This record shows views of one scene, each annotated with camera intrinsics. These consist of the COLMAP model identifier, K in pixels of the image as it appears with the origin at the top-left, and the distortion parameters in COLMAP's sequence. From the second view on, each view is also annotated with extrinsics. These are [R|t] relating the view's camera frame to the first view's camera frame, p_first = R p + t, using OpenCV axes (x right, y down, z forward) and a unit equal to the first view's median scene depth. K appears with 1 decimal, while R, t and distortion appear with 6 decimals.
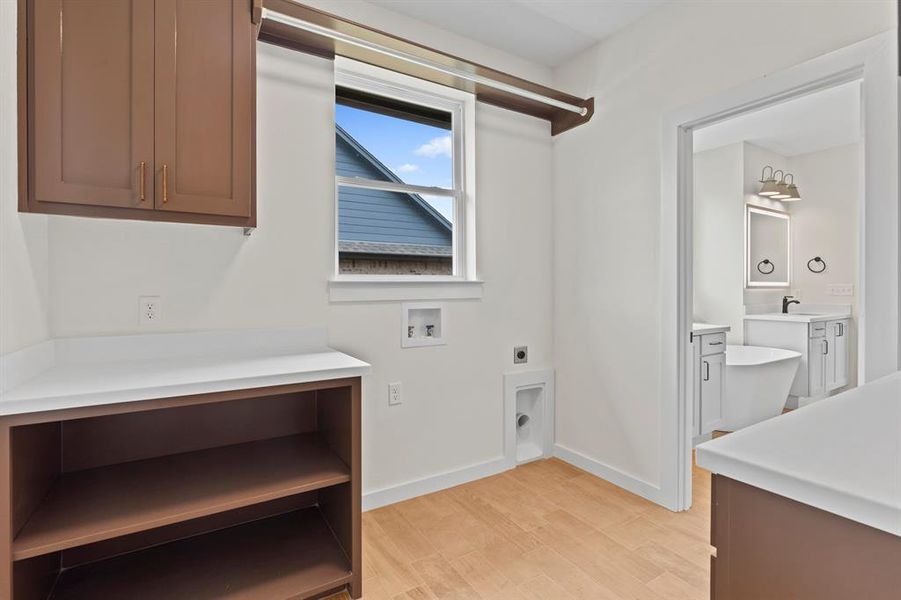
lens RADIAL K [[426.1, 0, 448.2], [0, 426.1, 289.0], [0, 0, 1]] dist [0.000400, 0.000026]
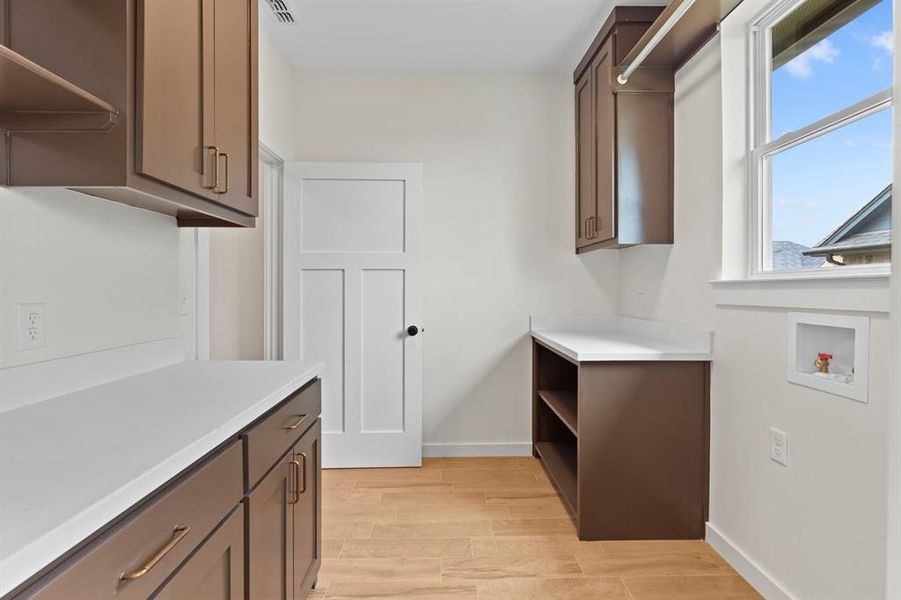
lens RADIAL K [[426.1, 0, 448.2], [0, 426.1, 289.0], [0, 0, 1]] dist [0.000400, 0.000026]
pose [[-0.503827, 0.003180, -0.863799, 0.708921], [0.001243, 0.999995, 0.002956, -0.004751], [0.863804, 0.000415, -0.503829, 0.877833]]
